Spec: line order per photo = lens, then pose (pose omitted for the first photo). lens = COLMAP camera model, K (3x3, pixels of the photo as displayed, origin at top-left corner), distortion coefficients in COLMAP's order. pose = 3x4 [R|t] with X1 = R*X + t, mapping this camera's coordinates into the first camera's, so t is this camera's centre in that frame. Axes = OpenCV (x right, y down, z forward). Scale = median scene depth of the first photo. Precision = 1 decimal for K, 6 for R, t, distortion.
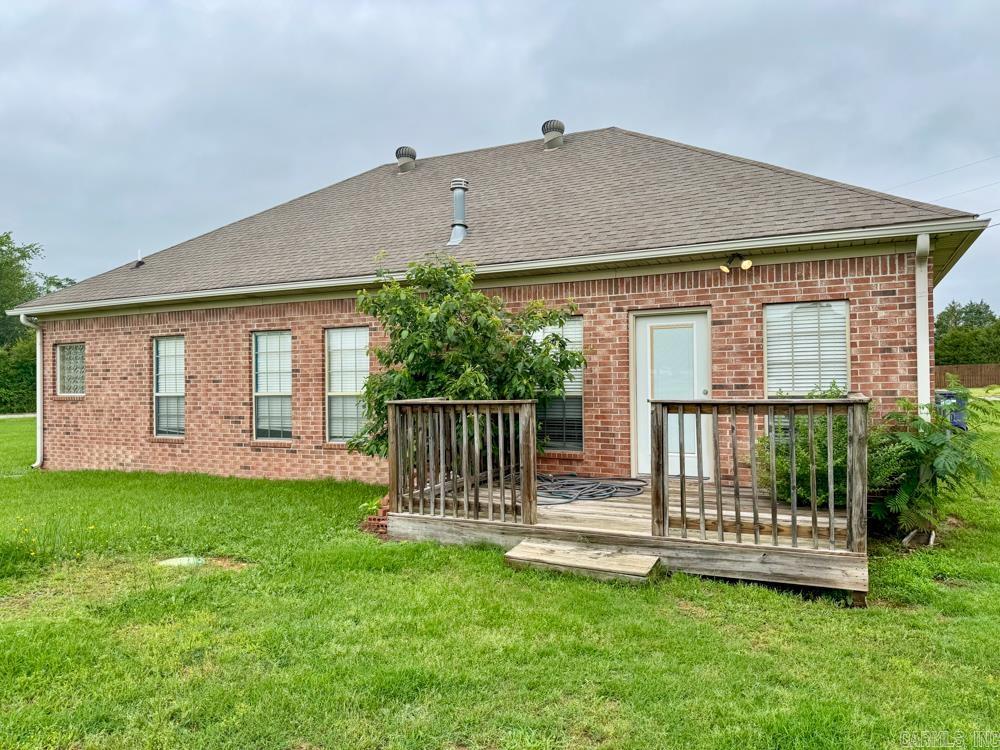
lens RADIAL K [[699.4, 0, 502.7], [0, 699.4, 370.0], [0, 0, 1]] dist [0.007892, -0.033661]
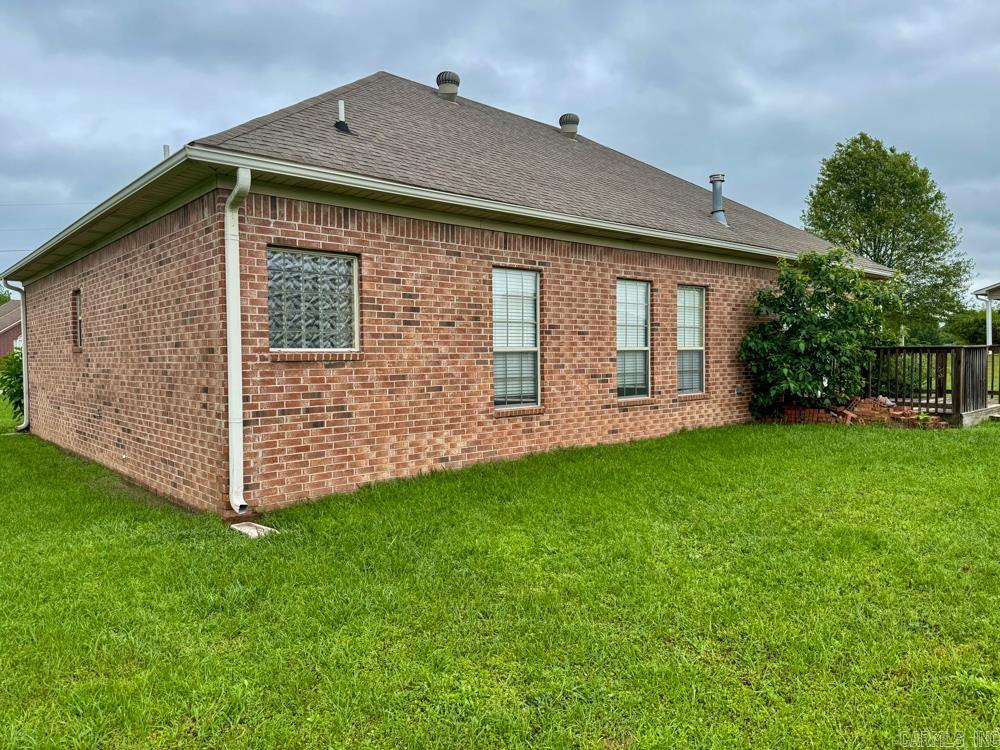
lens RADIAL K [[699.4, 0, 498.2], [0, 699.4, 376.1], [0, 0, 1]] dist [0.007892, -0.033661]
pose [[0.395456, -0.020025, 0.918267, -1.185201], [-0.006445, 0.999677, 0.024576, 0.046404], [-0.918462, -0.015637, 0.395199, 0.754544]]
